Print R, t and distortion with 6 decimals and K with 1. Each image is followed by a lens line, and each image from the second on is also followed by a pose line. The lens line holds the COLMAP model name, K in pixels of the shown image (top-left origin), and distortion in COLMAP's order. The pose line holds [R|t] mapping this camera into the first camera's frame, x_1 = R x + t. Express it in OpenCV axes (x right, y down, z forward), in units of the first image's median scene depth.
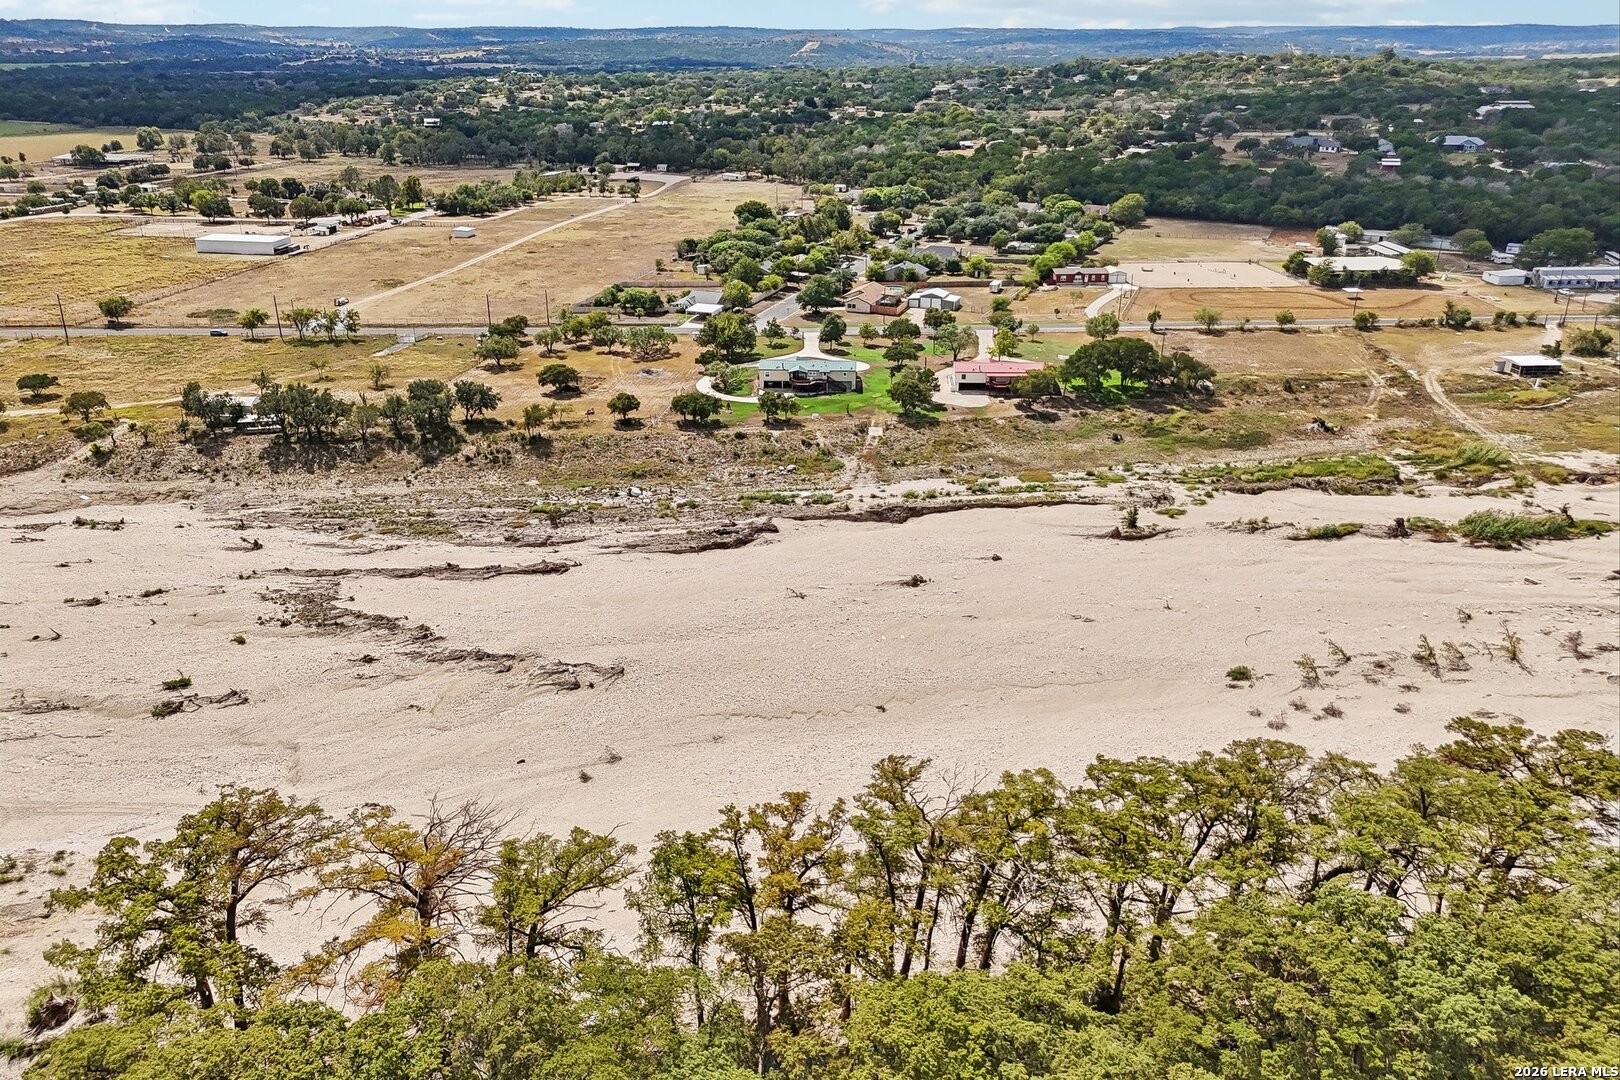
lens RADIAL K [[1195.0, 0, 810.0], [0, 1195.0, 540.0], [0, 0, 1]] dist [0.086911, -0.084013]
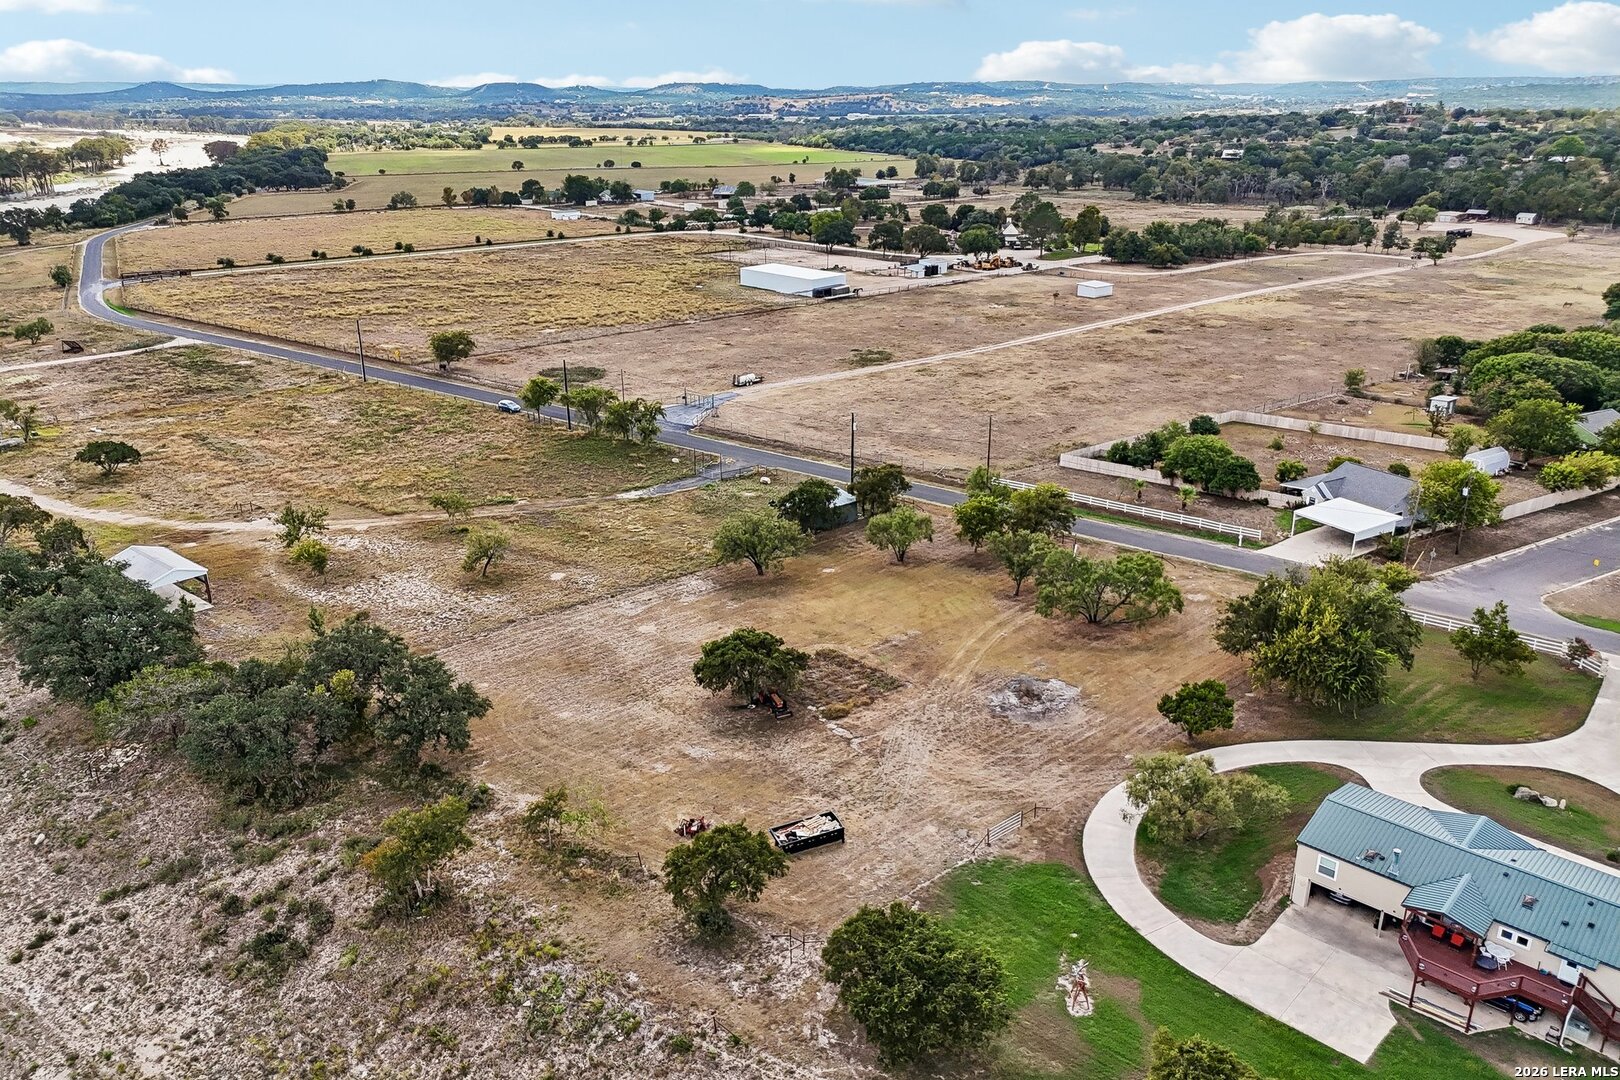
lens RADIAL K [[1195.0, 0, 810.0], [0, 1195.0, 540.0], [0, 0, 1]] dist [0.086911, -0.084013]
pose [[0.768452, 0.219787, -0.600979, 0.019971], [-0.245731, 0.968513, 0.039992, -0.163916], [0.590846, 0.116947, 0.798264, 0.596574]]
